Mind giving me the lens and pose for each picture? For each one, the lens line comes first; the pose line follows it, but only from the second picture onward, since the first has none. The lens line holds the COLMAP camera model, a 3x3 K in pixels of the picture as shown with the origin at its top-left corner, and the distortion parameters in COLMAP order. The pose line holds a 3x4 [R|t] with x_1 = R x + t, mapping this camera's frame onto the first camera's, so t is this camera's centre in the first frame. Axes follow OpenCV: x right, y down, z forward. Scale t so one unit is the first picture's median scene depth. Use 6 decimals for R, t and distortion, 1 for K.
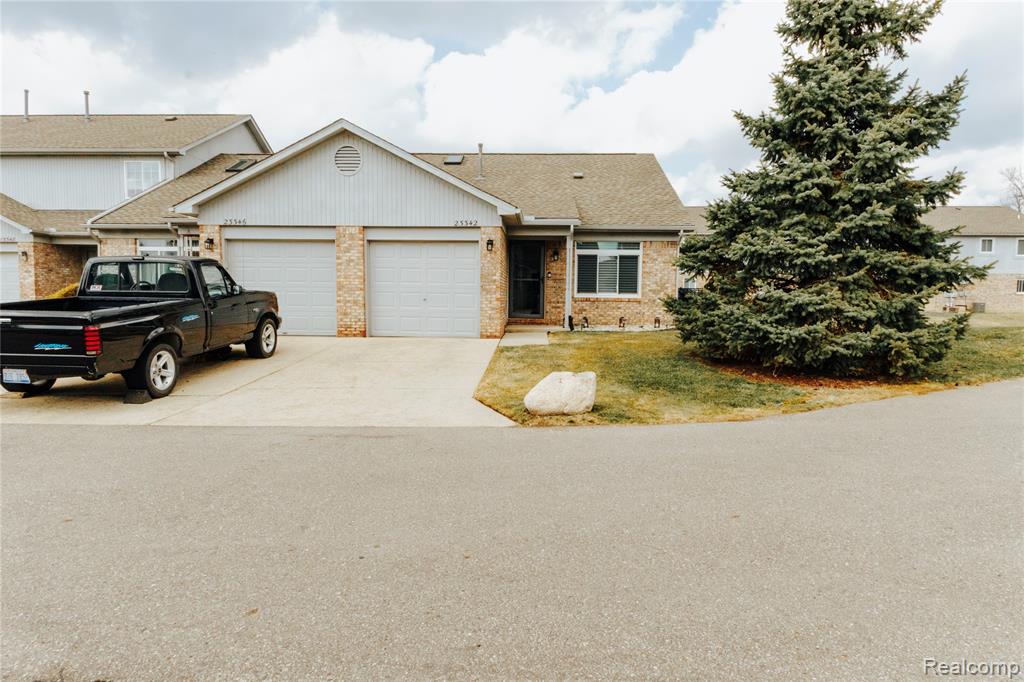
lens RADIAL K [[620.4, 0, 519.5], [0, 620.4, 336.6], [0, 0, 1]] dist [0.012229, -0.011230]
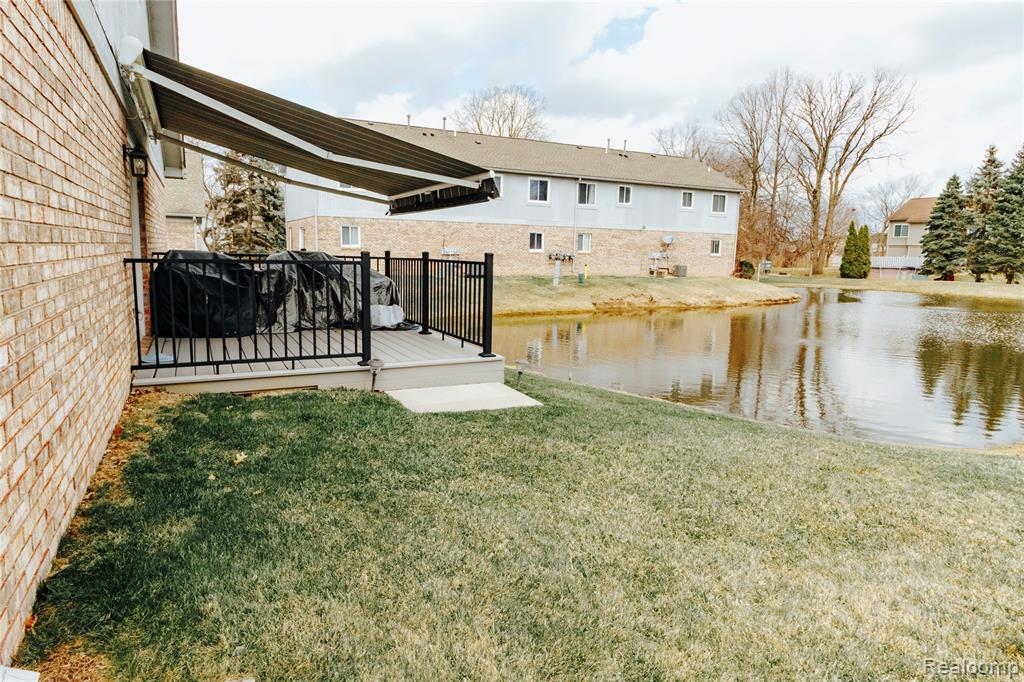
lens RADIAL K [[620.4, 0, 513.5], [0, 620.4, 339.7], [0, 0, 1]] dist [0.012229, -0.011230]
pose [[0.862404, -0.057325, 0.502965, 0.090614], [0.017973, 0.996408, 0.082749, -0.026713], [-0.505902, -0.062323, 0.860336, 0.359839]]
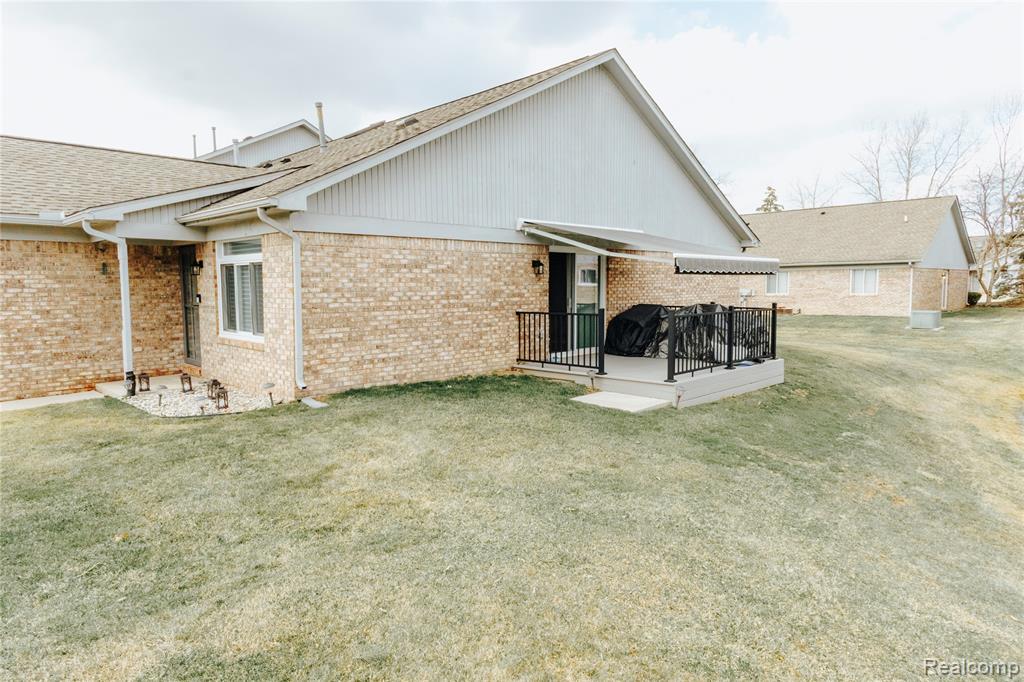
lens RADIAL K [[620.4, 0, 512.4], [0, 620.4, 340.6], [0, 0, 1]] dist [0.012229, -0.011230]
pose [[0.750676, 0.046296, -0.659047, 0.256937], [-0.032348, 0.998921, 0.033326, -0.029761], [0.659879, -0.003698, 0.751363, 0.297559]]
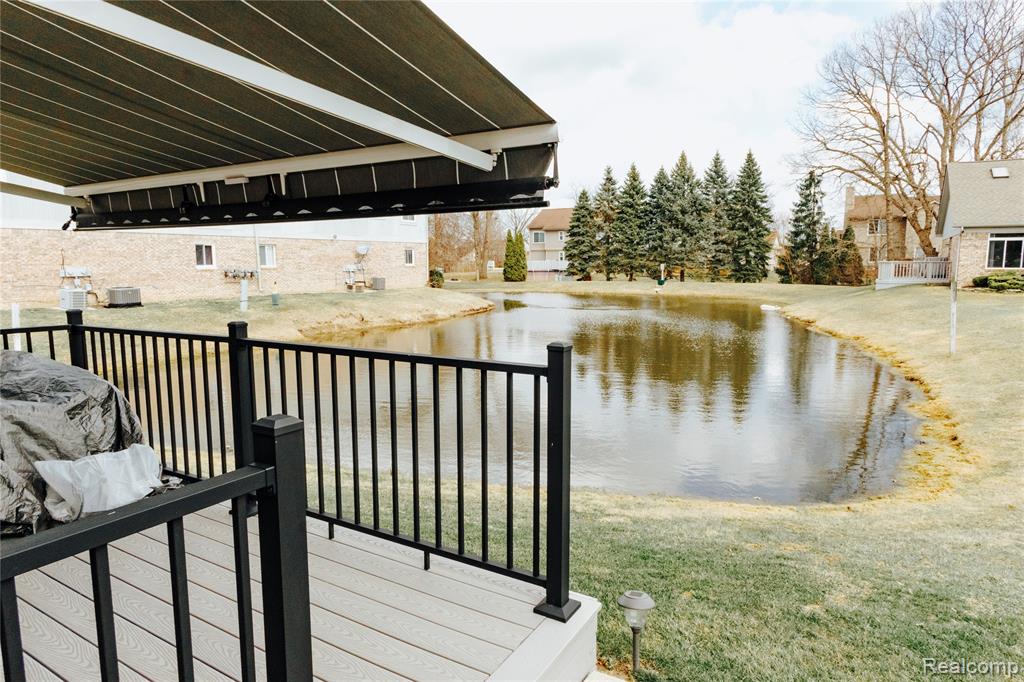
lens RADIAL K [[620.4, 0, 514.1], [0, 620.4, 337.7], [0, 0, 1]] dist [0.012229, -0.011230]
pose [[0.468178, -0.114579, 0.876174, 0.110854], [0.067371, 0.993300, 0.093897, -0.040800], [-0.881062, 0.015069, 0.472760, 0.466694]]
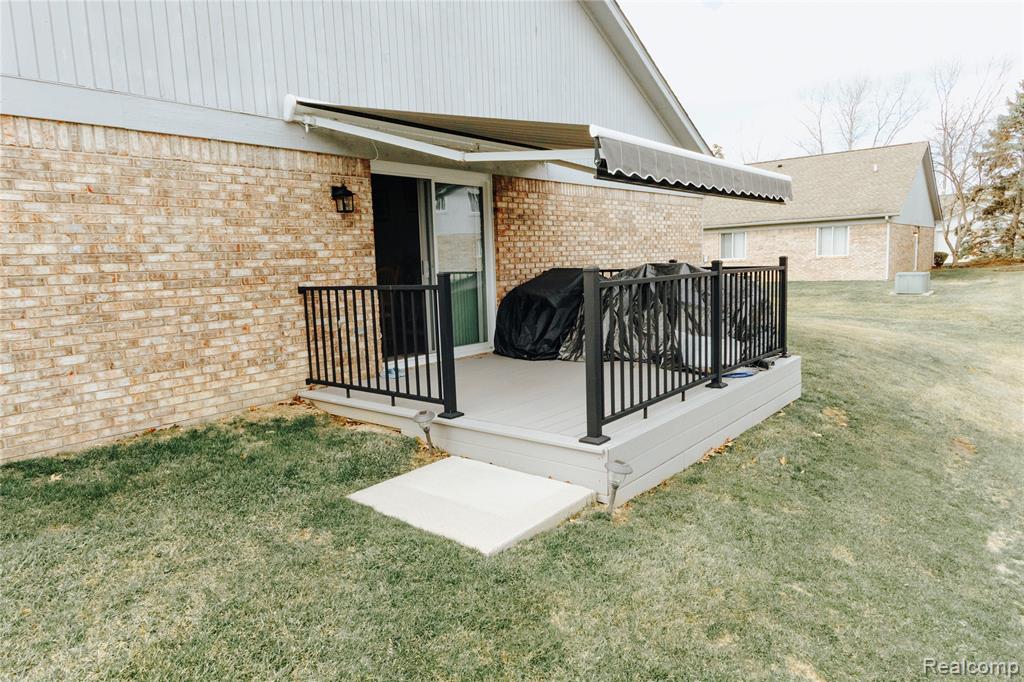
lens RADIAL K [[620.4, 0, 511.7], [0, 620.4, 339.9], [0, 0, 1]] dist [0.012229, -0.011230]
pose [[0.802757, 0.037502, -0.595126, 0.201572], [0.002127, 0.997834, 0.065748, -0.030666], [0.596302, -0.054046, 0.800938, 0.414132]]
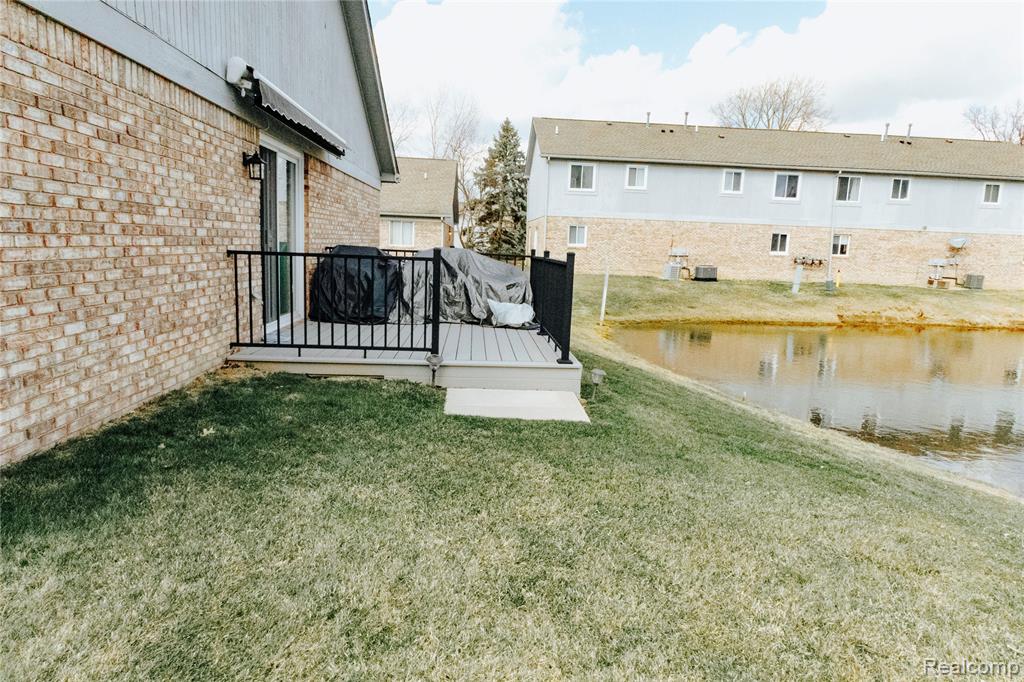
lens RADIAL K [[620.4, 0, 512.5], [0, 620.4, 341.4], [0, 0, 1]] dist [0.012229, -0.011230]
pose [[0.992477, 0.014467, 0.121577, 0.130953], [-0.025106, 0.995941, 0.086435, -0.027026], [-0.119833, -0.088837, 0.988811, 0.355129]]
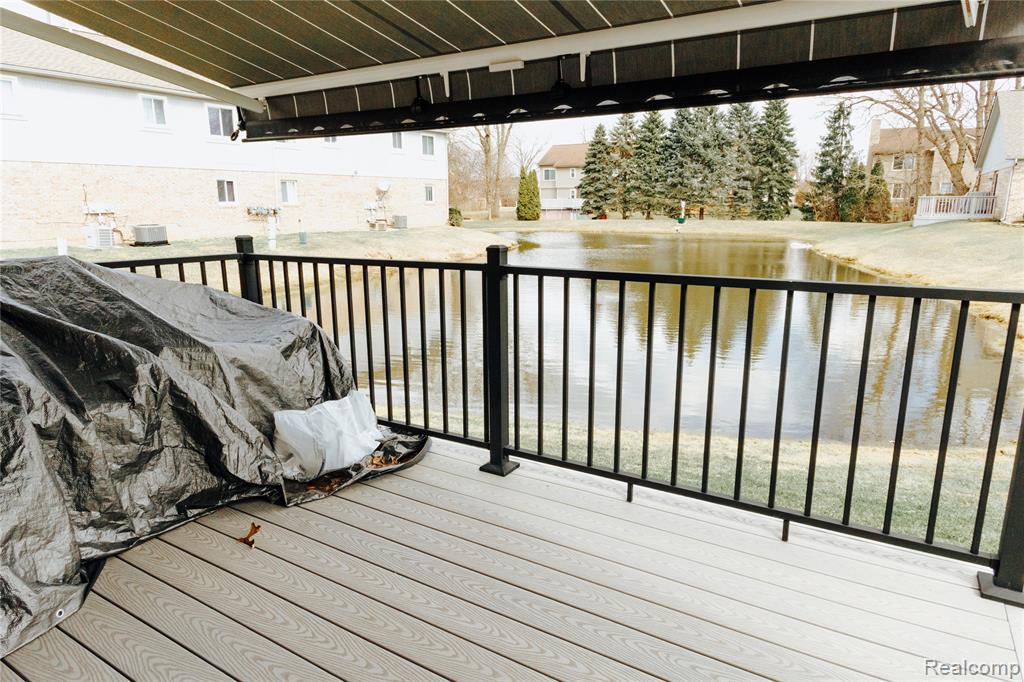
lens RADIAL K [[620.4, 0, 513.7], [0, 620.4, 336.1], [0, 0, 1]] dist [0.012229, -0.011230]
pose [[0.468174, -0.196318, 0.861552, 0.106568], [0.070078, 0.980186, 0.185269, -0.040385], [-0.880853, -0.026362, 0.472655, 0.501110]]
